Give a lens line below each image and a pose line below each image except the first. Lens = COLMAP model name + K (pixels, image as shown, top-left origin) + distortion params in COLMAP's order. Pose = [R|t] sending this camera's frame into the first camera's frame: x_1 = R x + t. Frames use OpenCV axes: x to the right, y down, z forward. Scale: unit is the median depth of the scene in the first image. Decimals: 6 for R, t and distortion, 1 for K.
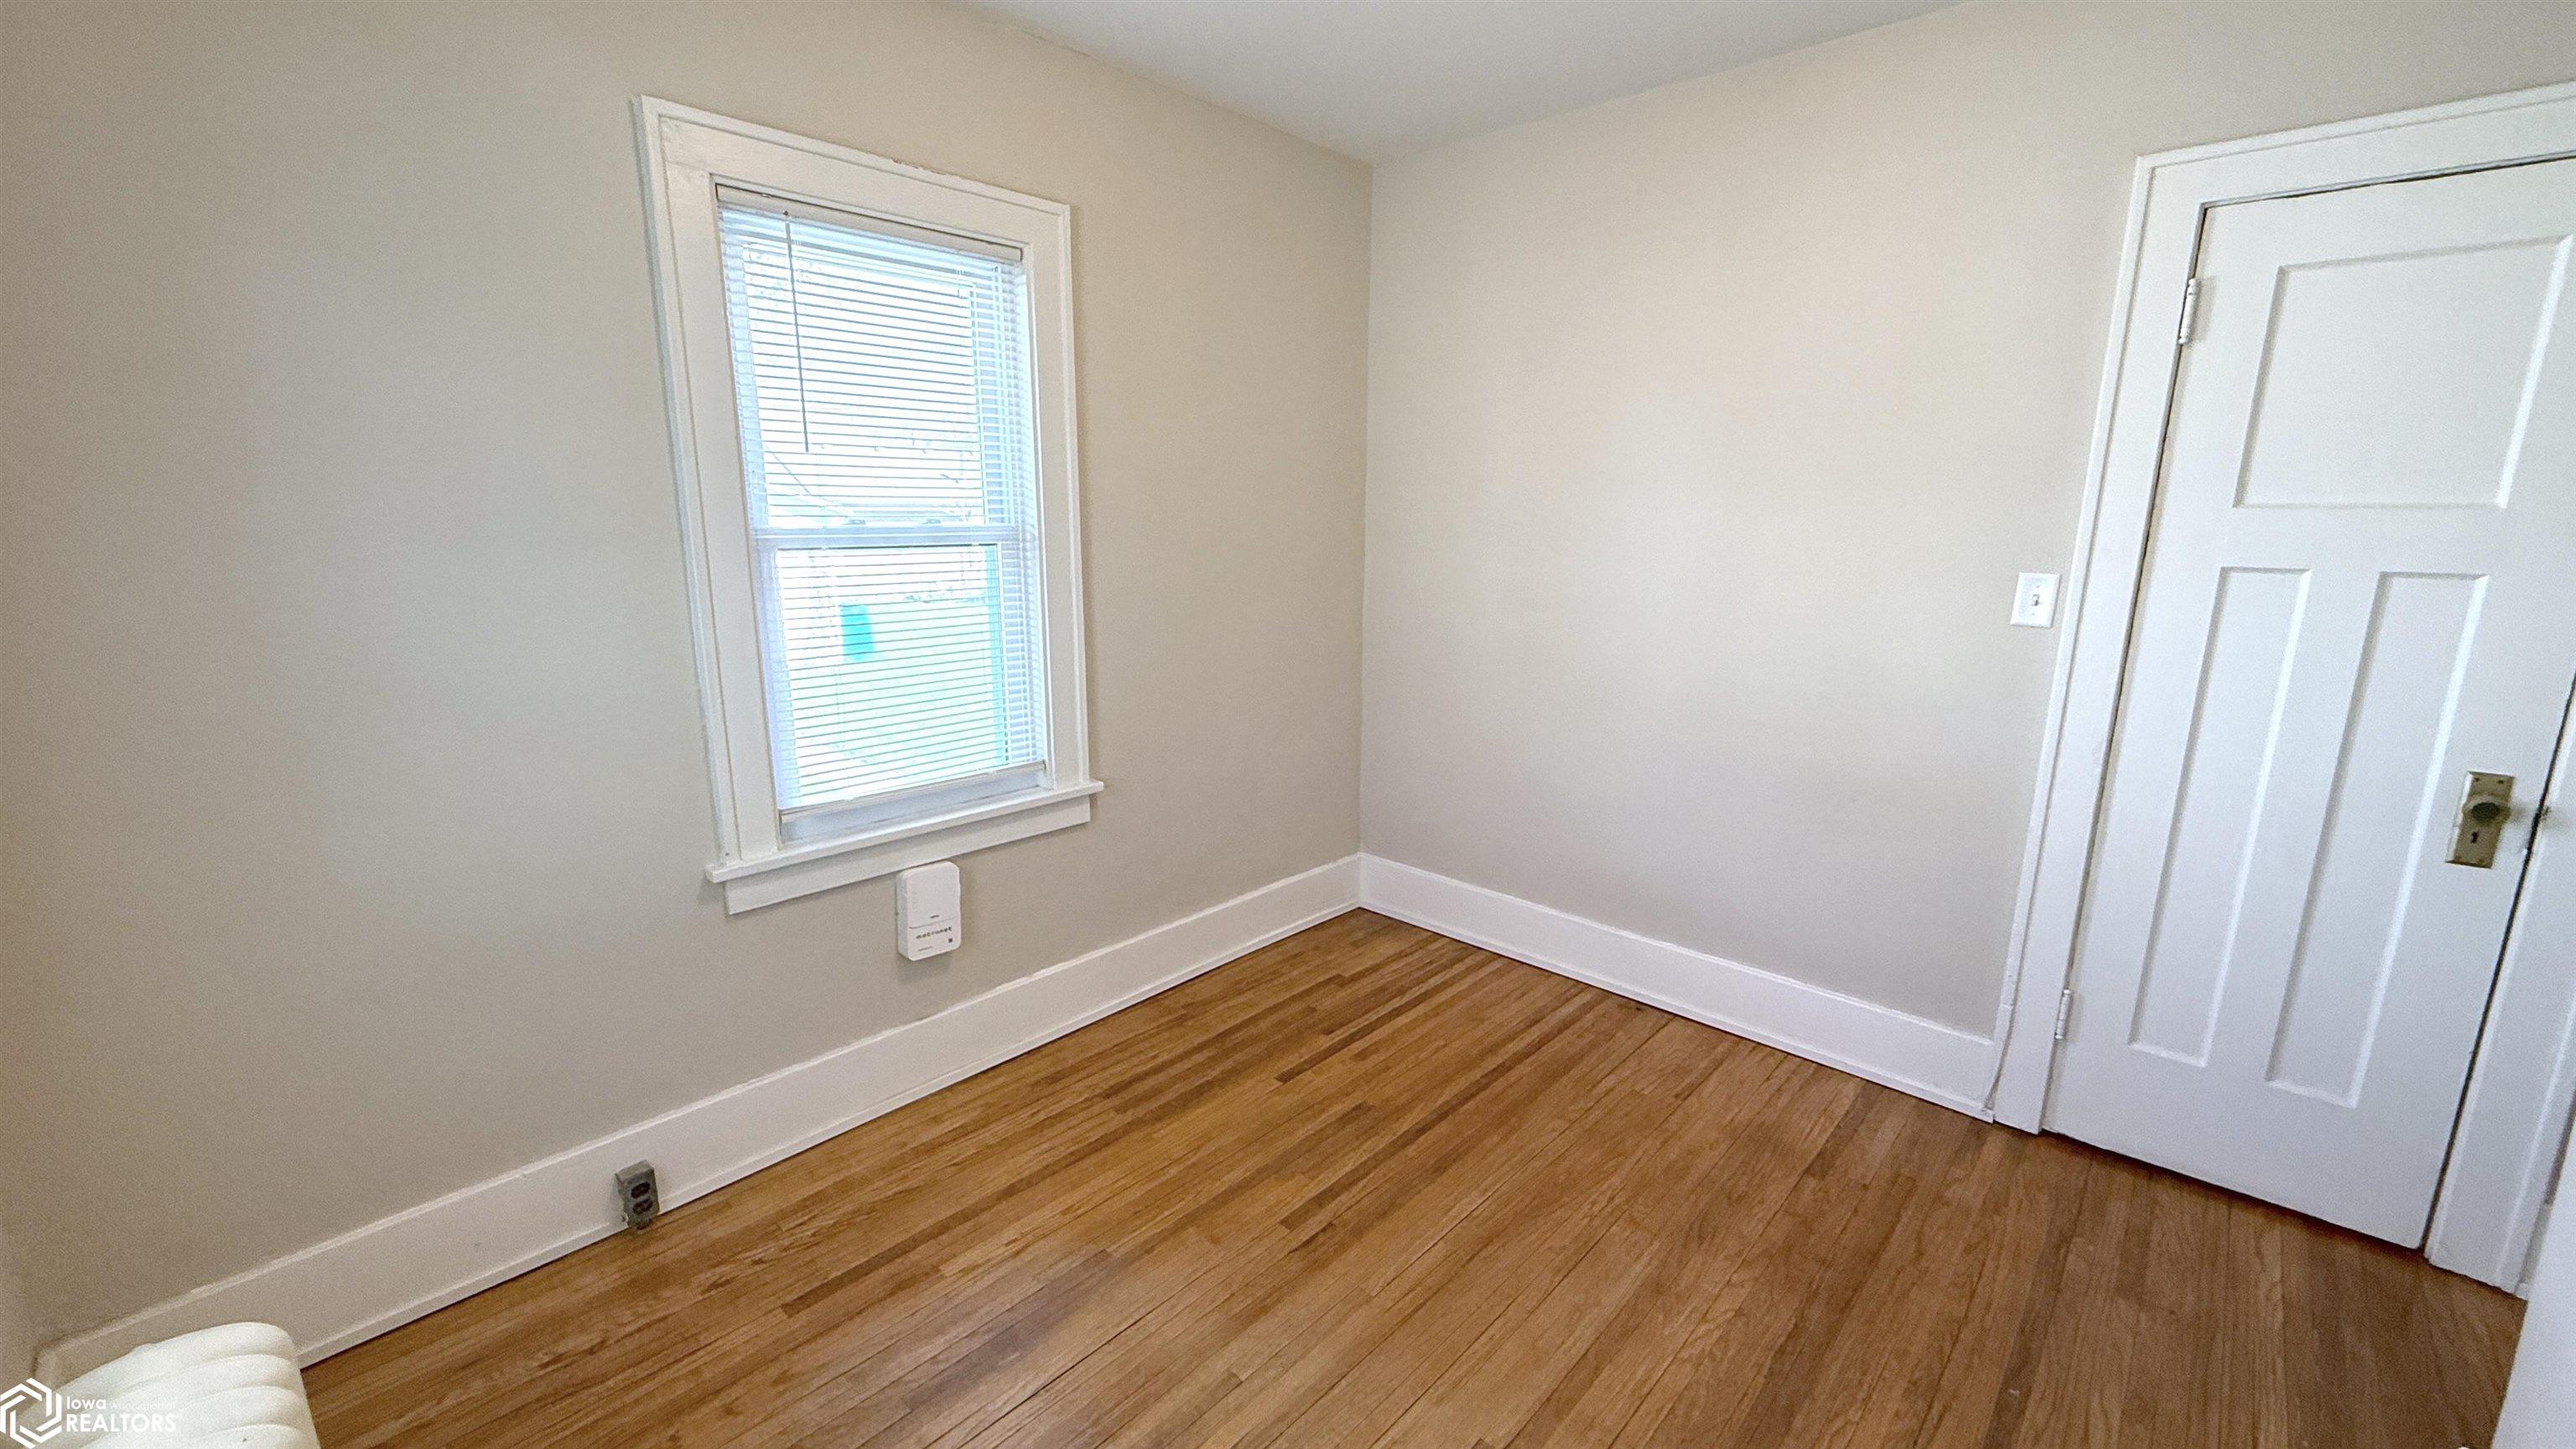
lens RADIAL K [[1028.1, 0, 1288.0], [0, 1028.1, 724.5], [0, 0, 1]] dist [-0.001184, 0.000161]
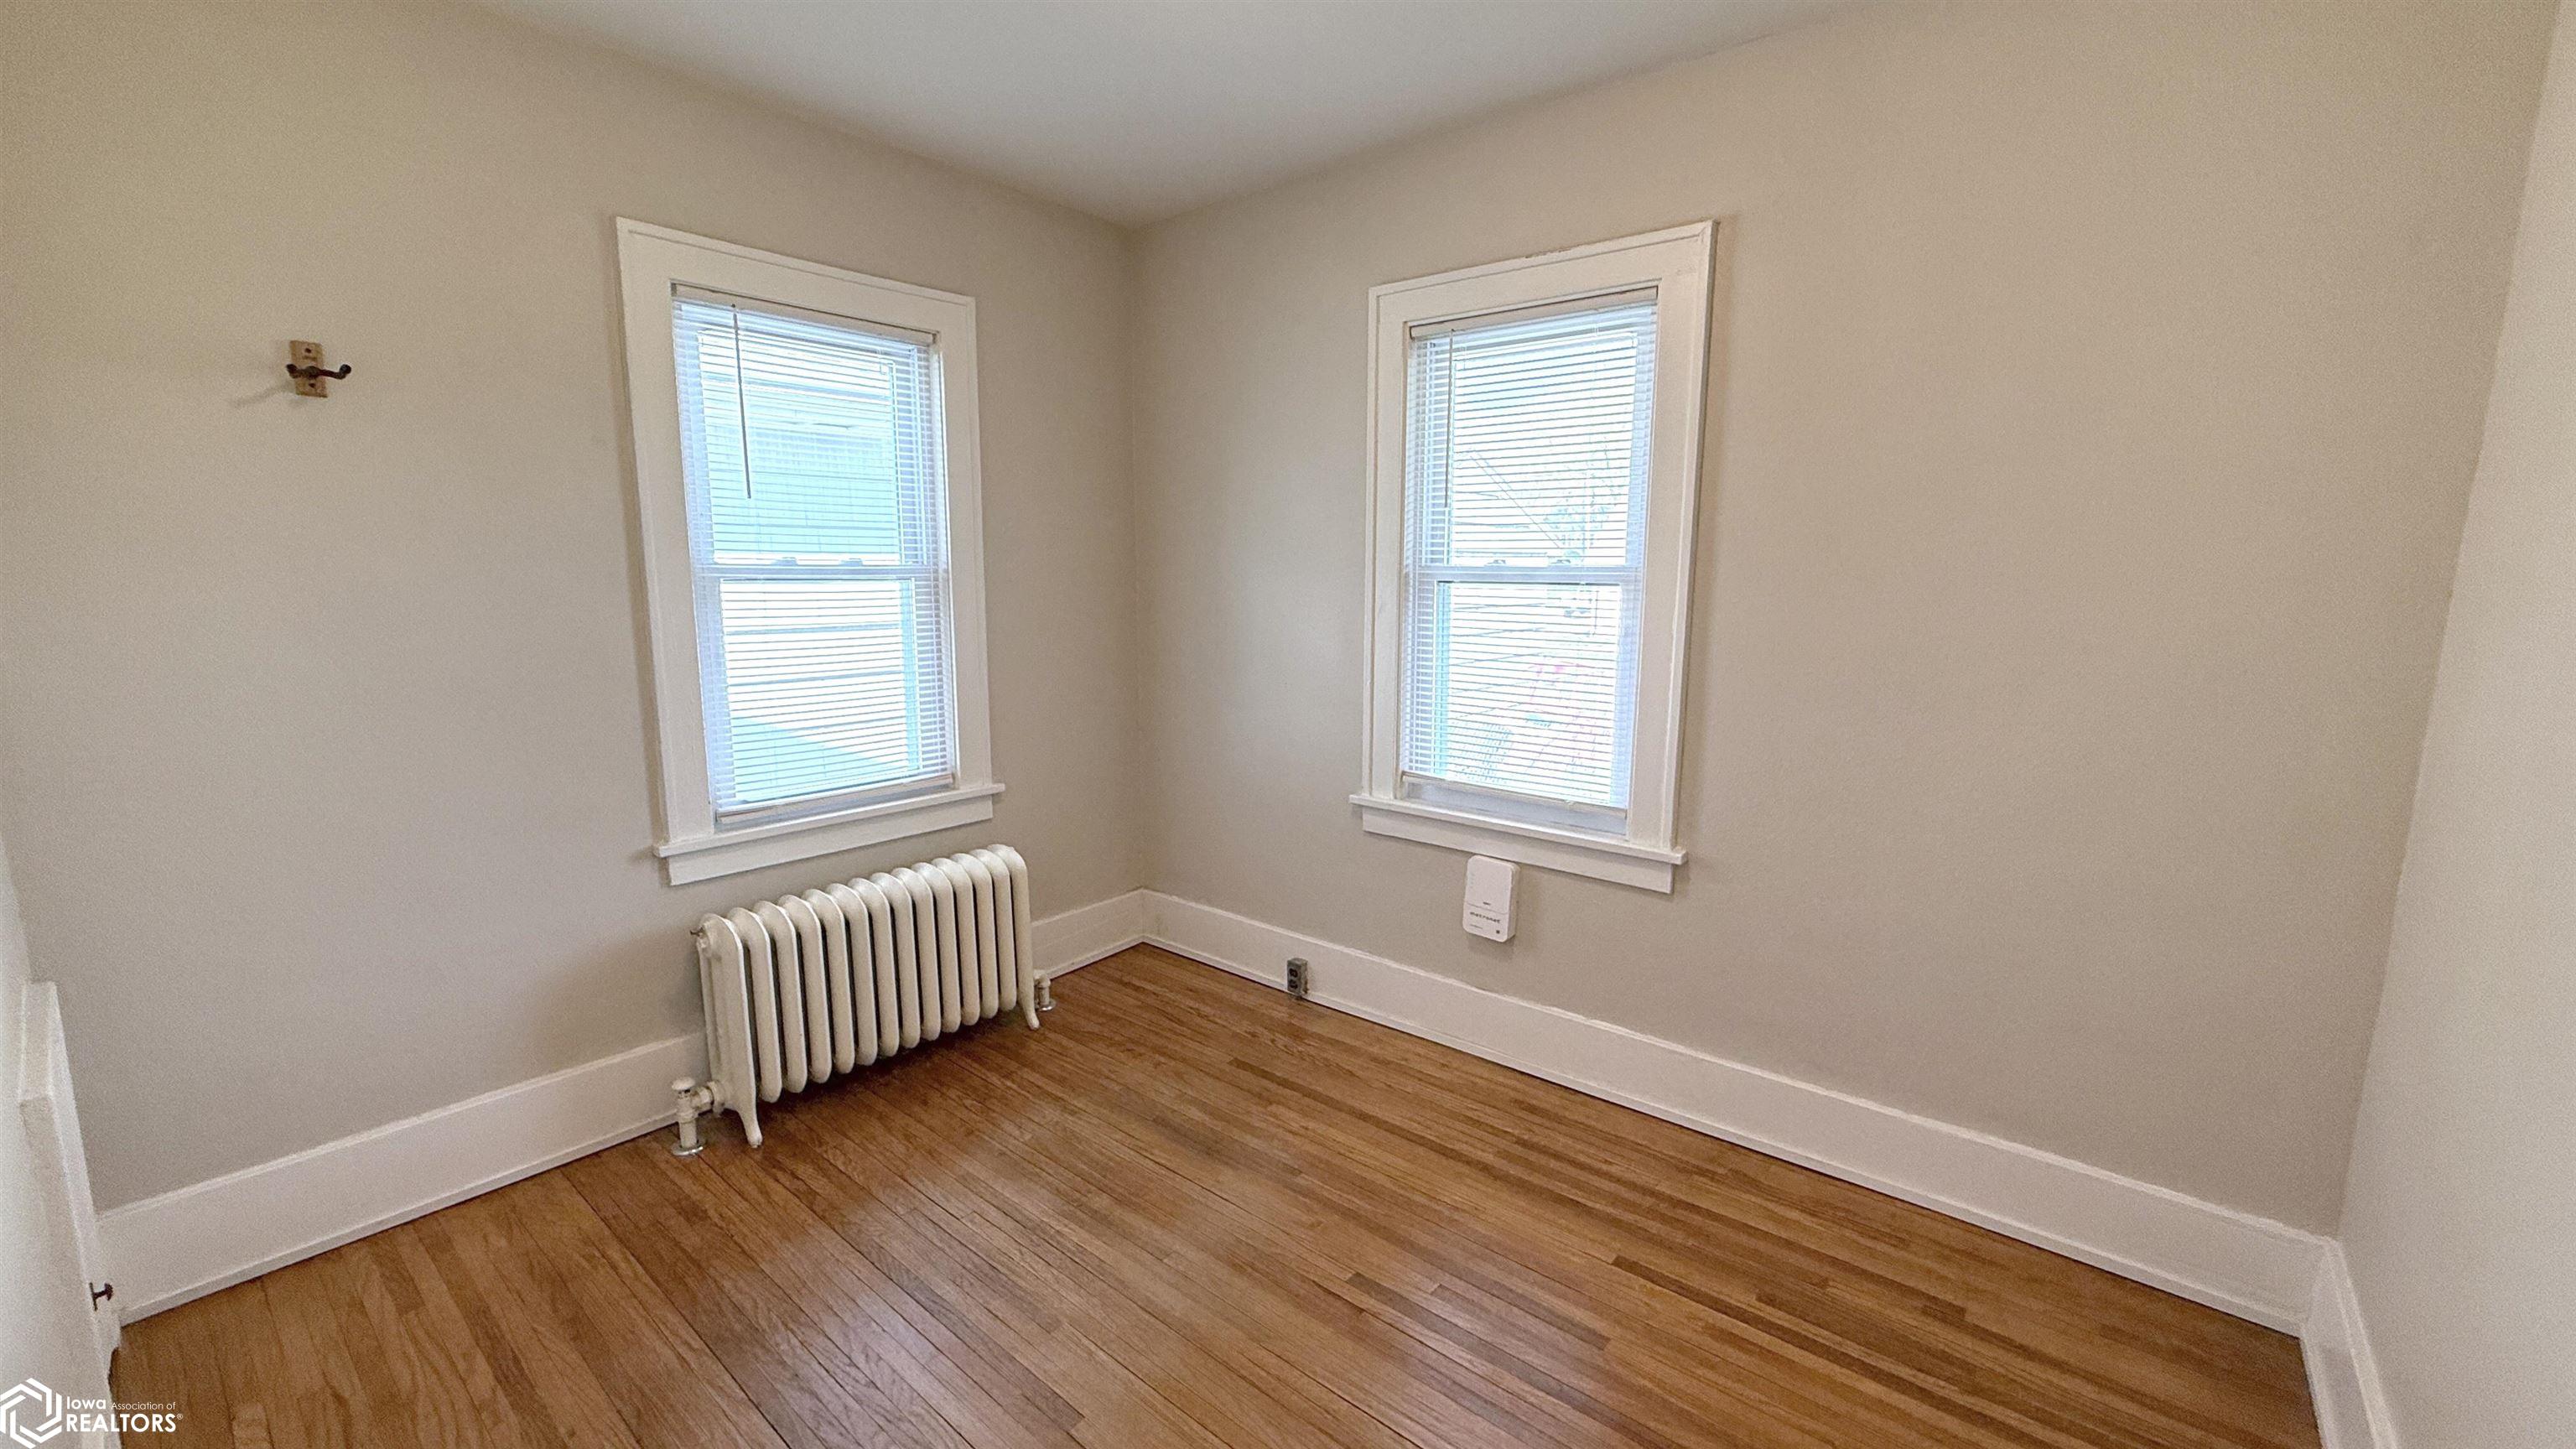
lens RADIAL K [[1028.1, 0, 1288.0], [0, 1028.1, 724.5], [0, 0, 1]] dist [-0.001184, 0.000161]
pose [[0.058832, 0.151856, -0.986650, 0.734485], [-0.206721, 0.968792, 0.136781, -0.115821], [0.976630, 0.195914, 0.088388, 0.634920]]
